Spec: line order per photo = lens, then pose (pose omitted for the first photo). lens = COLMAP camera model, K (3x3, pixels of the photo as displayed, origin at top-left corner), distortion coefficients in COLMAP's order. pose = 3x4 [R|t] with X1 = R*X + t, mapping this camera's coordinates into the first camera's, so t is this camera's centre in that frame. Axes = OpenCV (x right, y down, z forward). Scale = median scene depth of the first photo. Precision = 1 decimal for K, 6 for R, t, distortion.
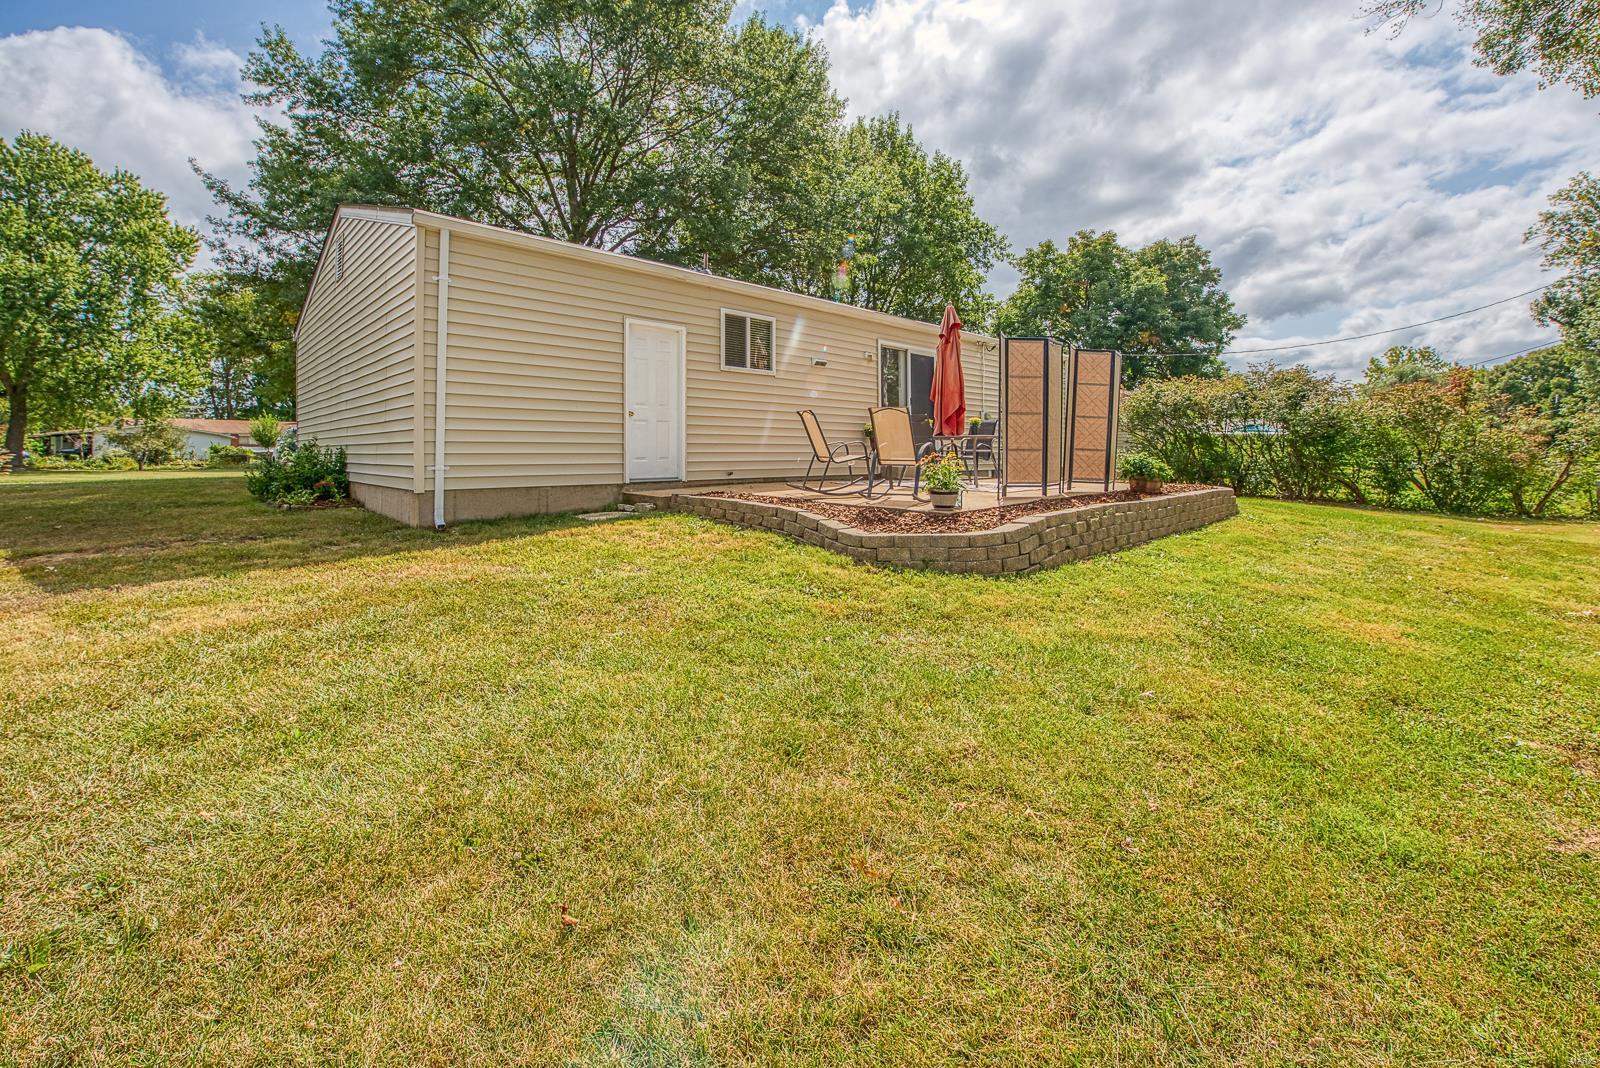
lens RADIAL K [[659.7, 0, 795.5], [0, 659.7, 453.8], [0, 0, 1]] dist [-0.006808, -0.000085]
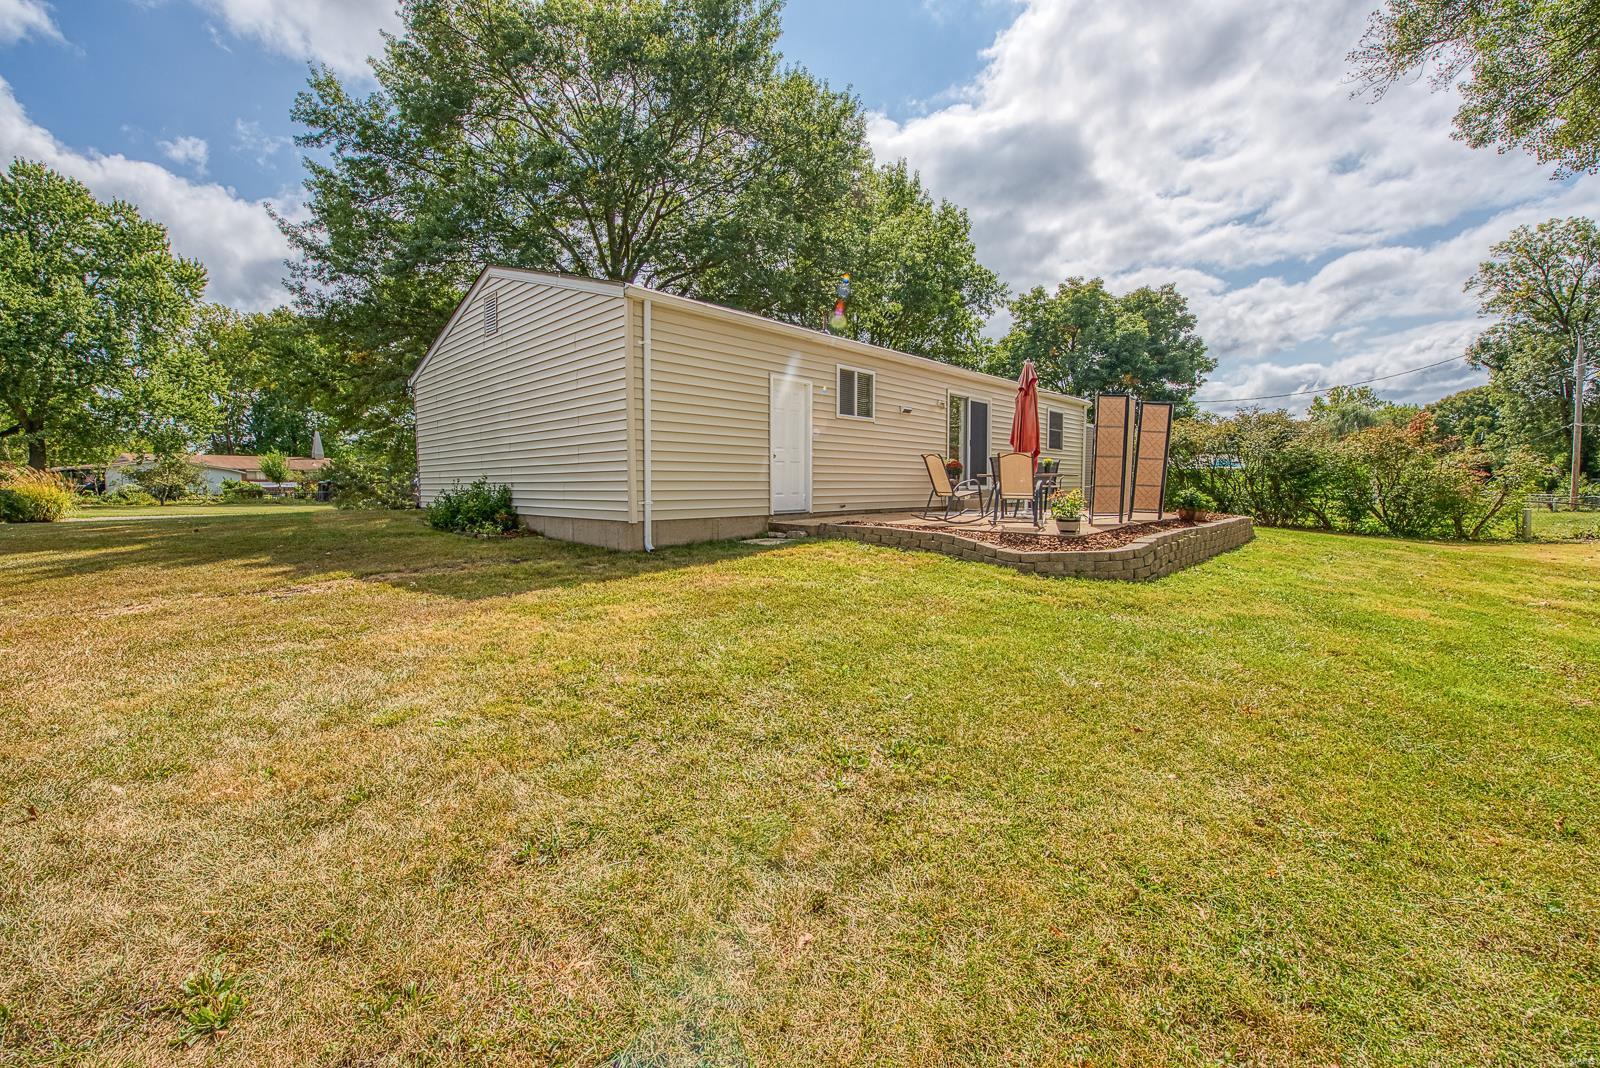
lens RADIAL K [[628.4, 0, 803.9], [0, 628.4, 537.8], [0, 0, 1]] dist [-0.002302, -0.000075]
pose [[0.998852, -0.006676, 0.047441, -0.103240], [0.002816, 0.996712, 0.080979, -0.002319], [-0.047825, -0.080753, 0.995586, -0.058095]]
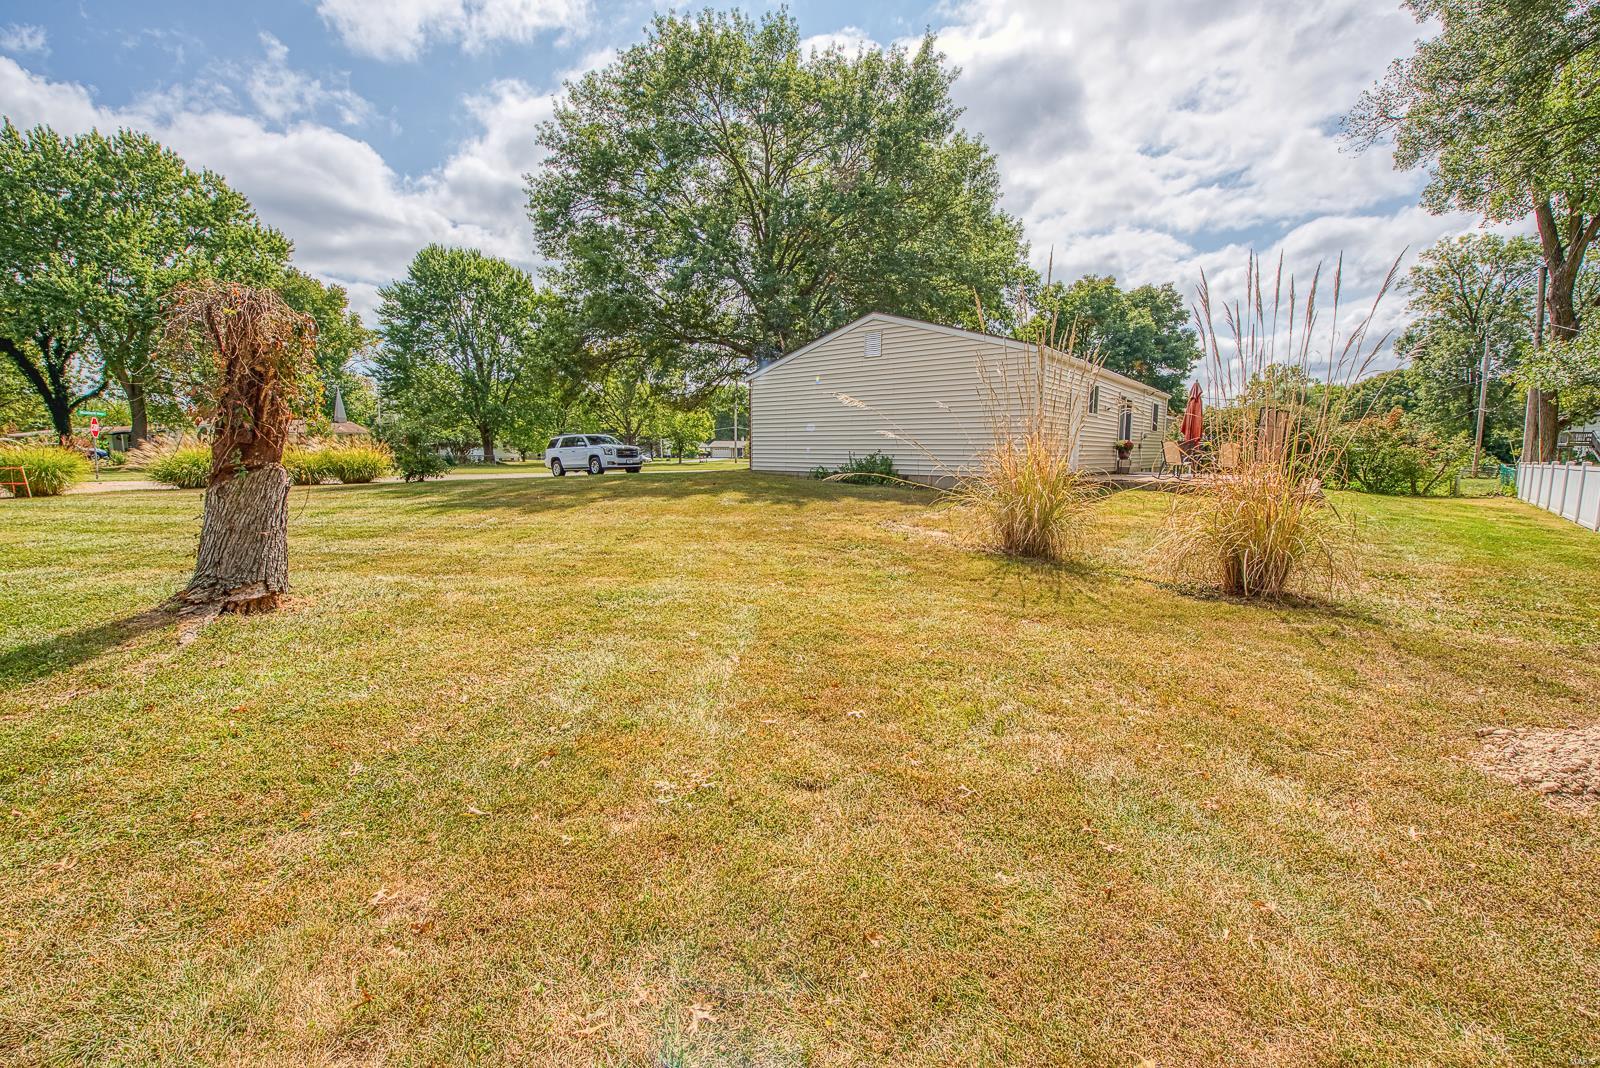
lens RADIAL K [[640.6, 0, 800.0], [0, 640.6, 534.0], [0, 0, 1]] dist [0.012594, -0.000138]
pose [[0.989720, -0.009953, 0.142674, -0.586061], [-0.008679, 0.991557, 0.129380, -0.010772], [-0.142757, -0.129288, 0.981277, -0.366890]]
